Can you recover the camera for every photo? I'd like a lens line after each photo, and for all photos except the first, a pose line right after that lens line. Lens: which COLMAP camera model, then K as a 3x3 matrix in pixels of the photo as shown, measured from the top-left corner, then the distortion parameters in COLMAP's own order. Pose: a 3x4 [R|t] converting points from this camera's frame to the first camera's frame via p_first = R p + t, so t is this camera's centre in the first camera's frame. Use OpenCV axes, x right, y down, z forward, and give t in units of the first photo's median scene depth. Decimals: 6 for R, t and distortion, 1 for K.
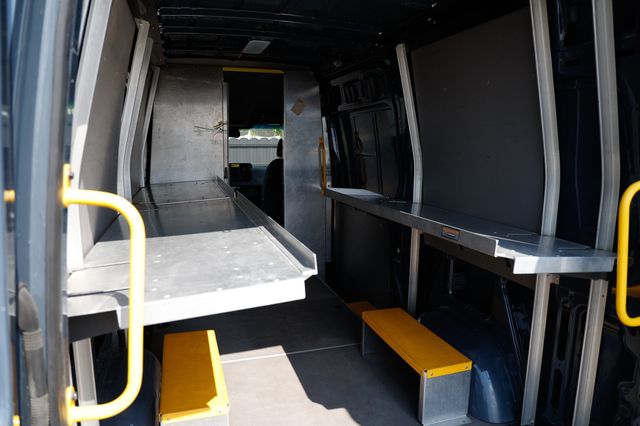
lens RADIAL K [[437.2, 0, 322.4], [0, 437.2, 213.1], [0, 0, 1]] dist [-0.058847, 0.003716]
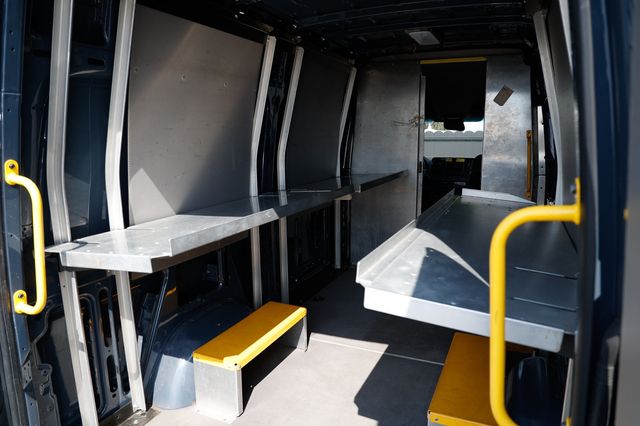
lens RADIAL K [[437.2, 0, 322.4], [0, 437.2, 213.1], [0, 0, 1]] dist [-0.058847, 0.003716]
pose [[0.740171, 0.108282, -0.663643, 0.427482], [-0.095232, 0.993881, 0.055950, -0.033158], [0.665640, 0.021787, 0.745955, 0.163687]]
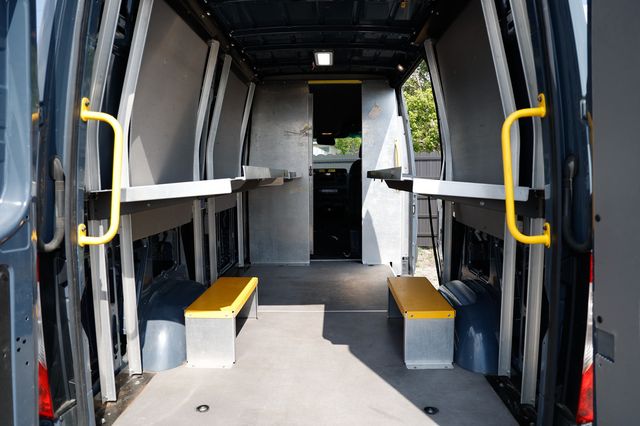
lens RADIAL K [[437.2, 0, 322.4], [0, 437.2, 213.1], [0, 0, 1]] dist [-0.058847, 0.003716]
pose [[0.943441, 0.015076, -0.331198, 0.289349], [-0.037627, 0.997380, -0.061781, 0.134040], [0.329399, 0.070749, 0.941536, -0.110206]]
